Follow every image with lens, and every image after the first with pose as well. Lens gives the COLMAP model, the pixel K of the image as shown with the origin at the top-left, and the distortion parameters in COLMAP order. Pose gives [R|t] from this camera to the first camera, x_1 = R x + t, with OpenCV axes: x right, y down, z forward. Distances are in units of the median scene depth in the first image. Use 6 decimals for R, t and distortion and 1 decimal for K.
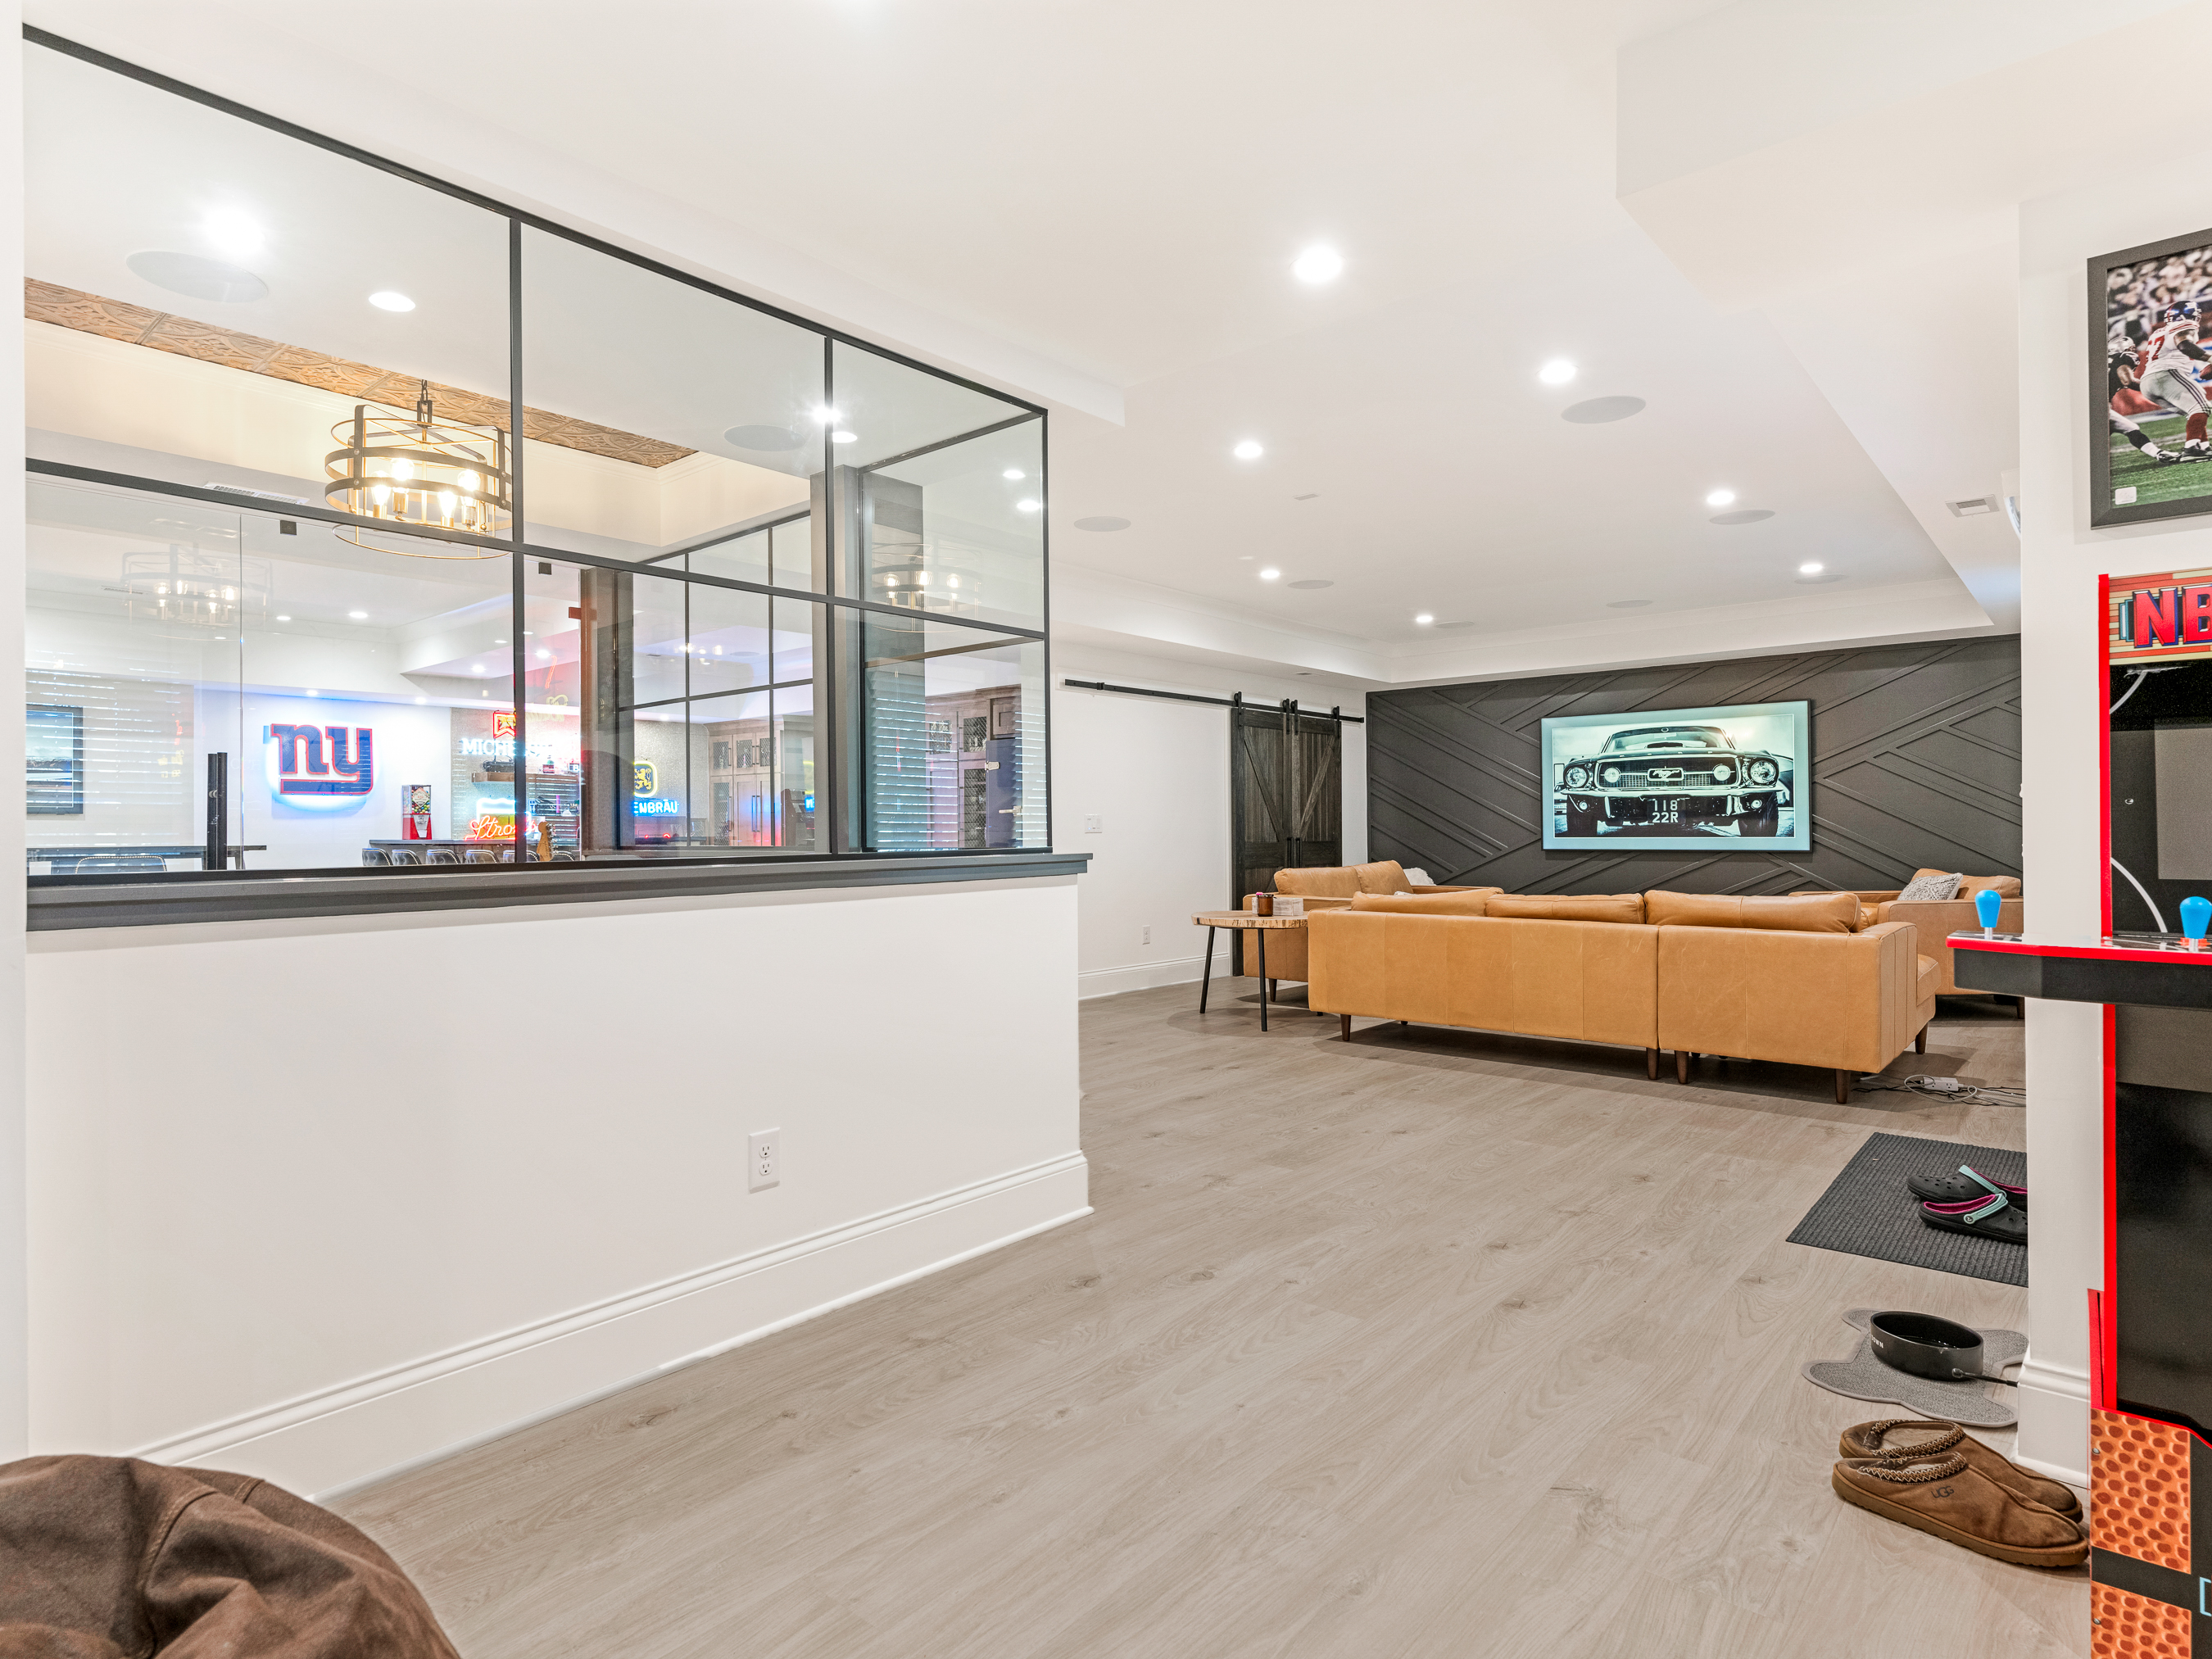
lens RADIAL K [[1211.0, 0, 1101.3], [0, 1211.0, 829.7], [0, 0, 1]] dist [-0.000278, -0.000029]
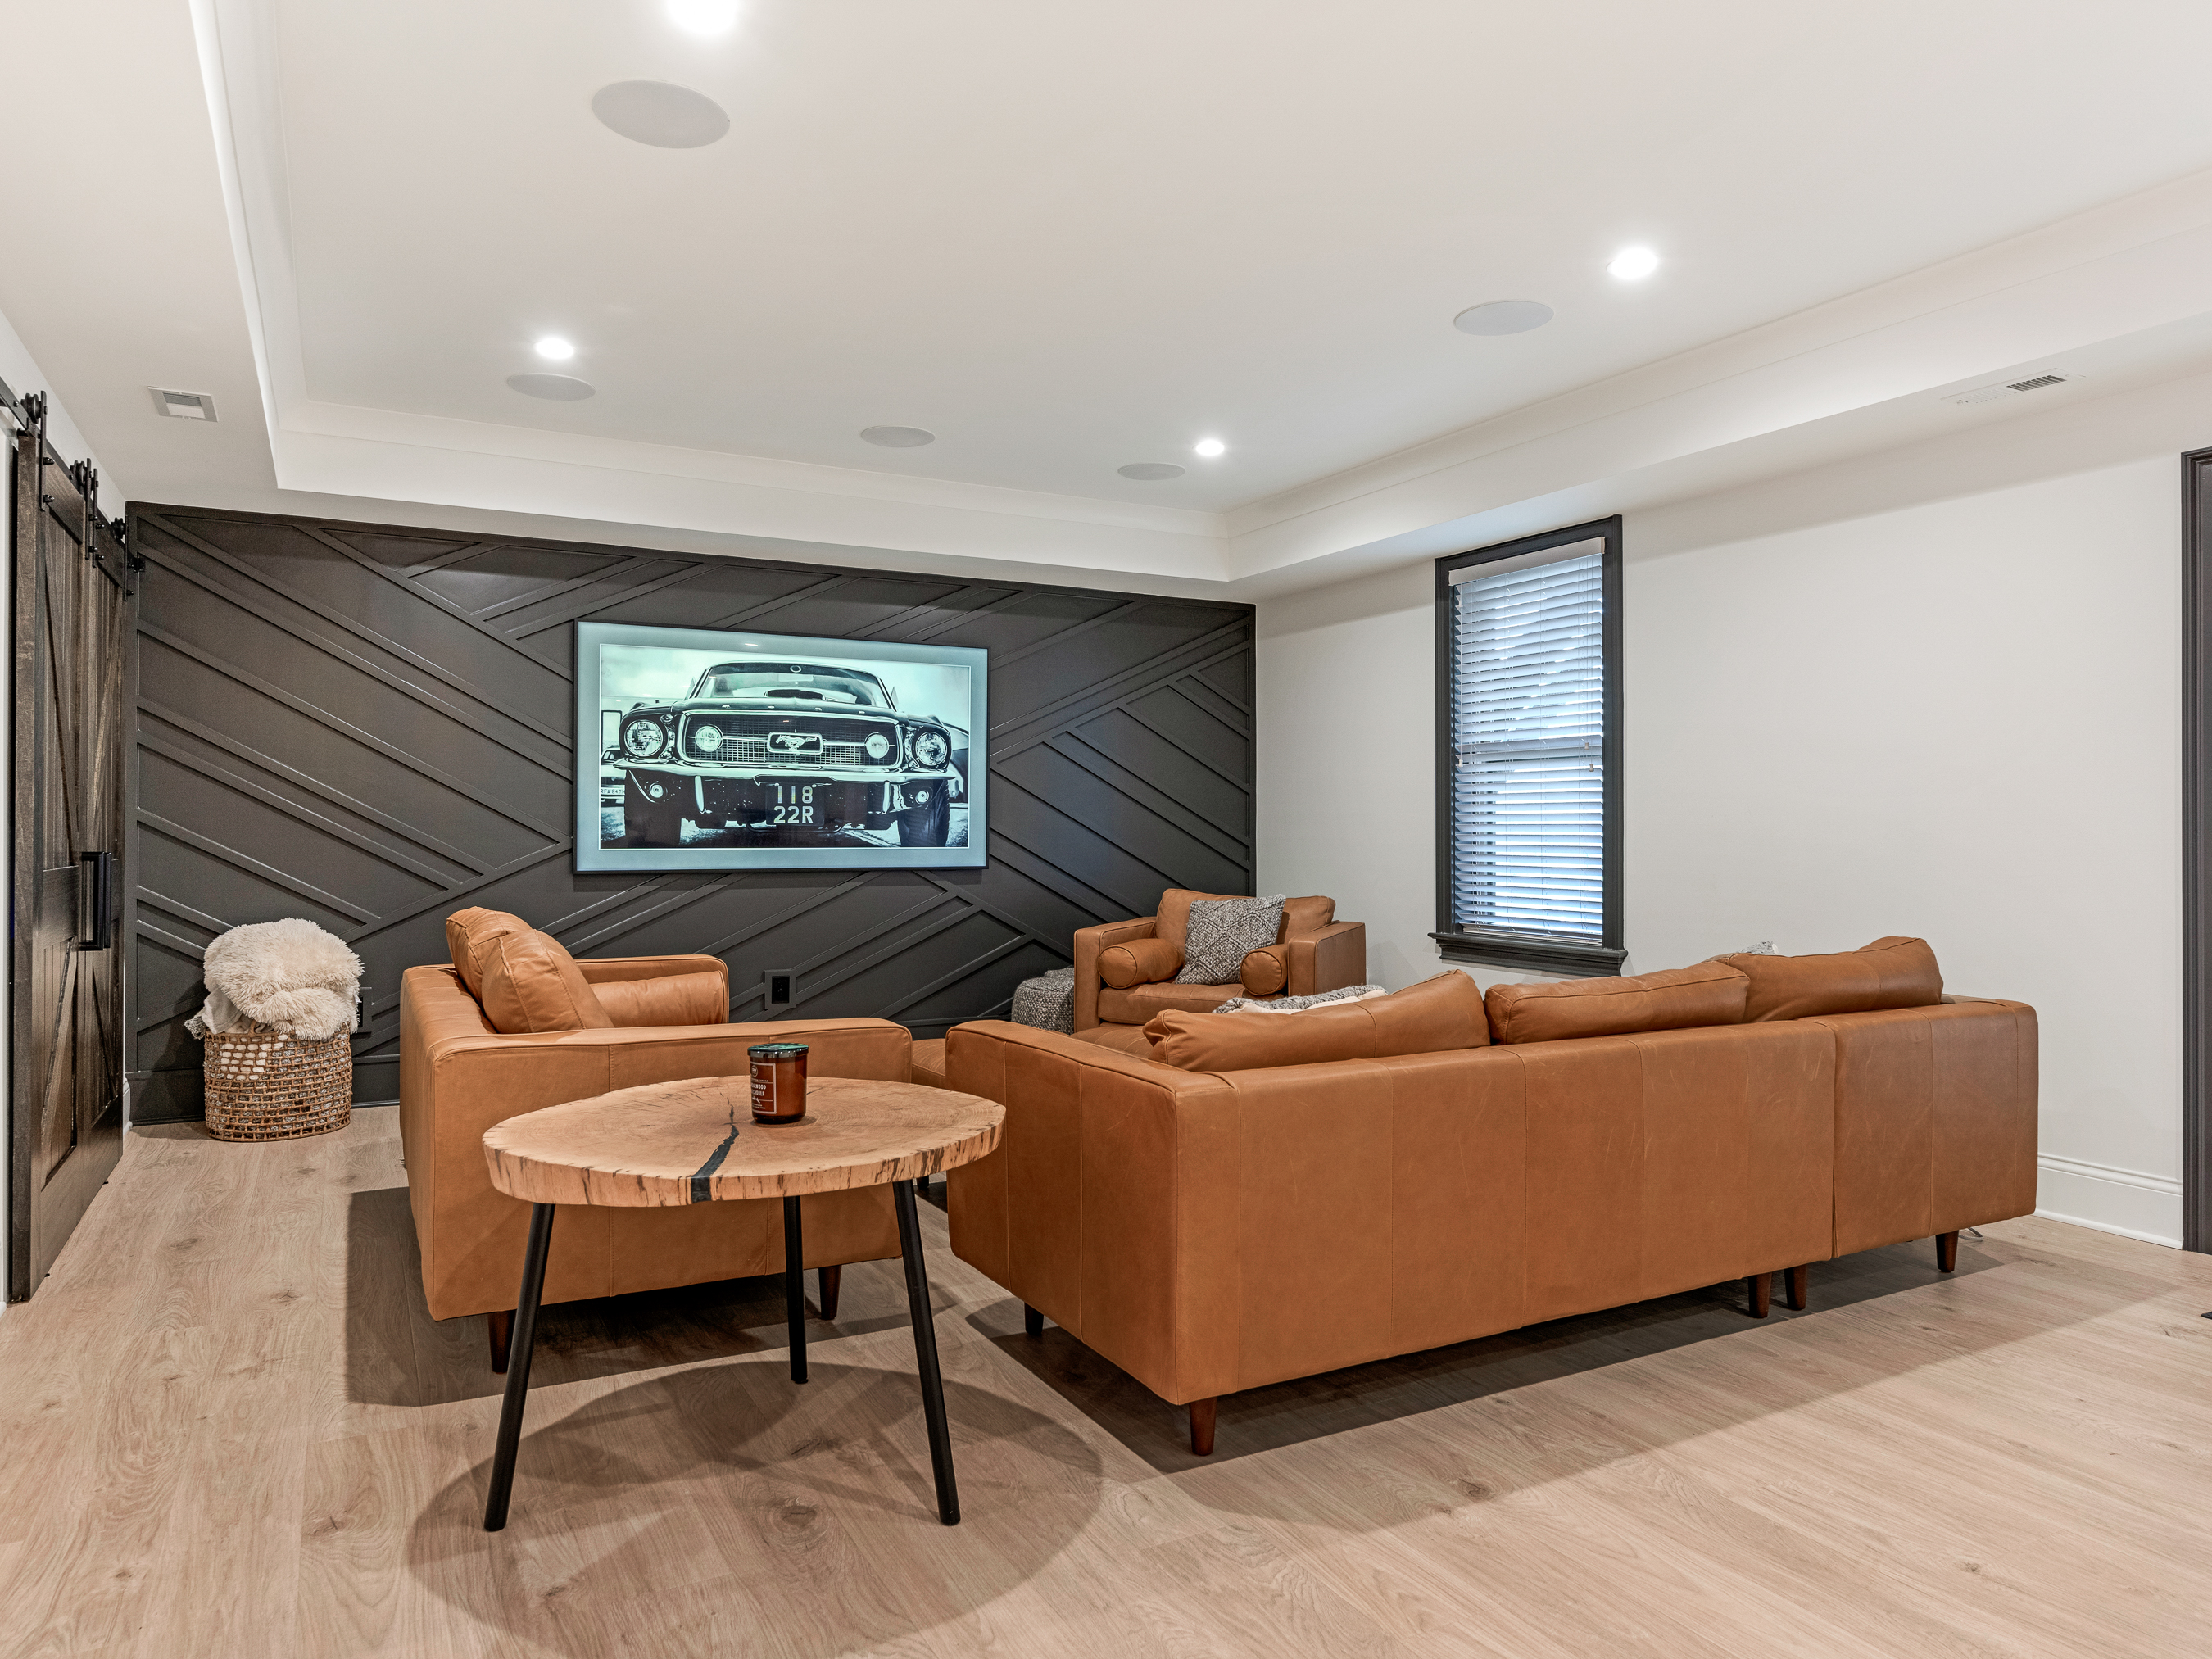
lens RADIAL K [[1402.2, 0, 1100.6], [0, 1402.2, 827.8], [0, 0, 1]] dist [0.001913, 0.000430]
pose [[0.386754, 0.011890, 0.922106, -0.115321], [-0.004181, 0.999929, -0.011140, 0.003387], [-0.922173, 0.000453, 0.386777, 0.595010]]
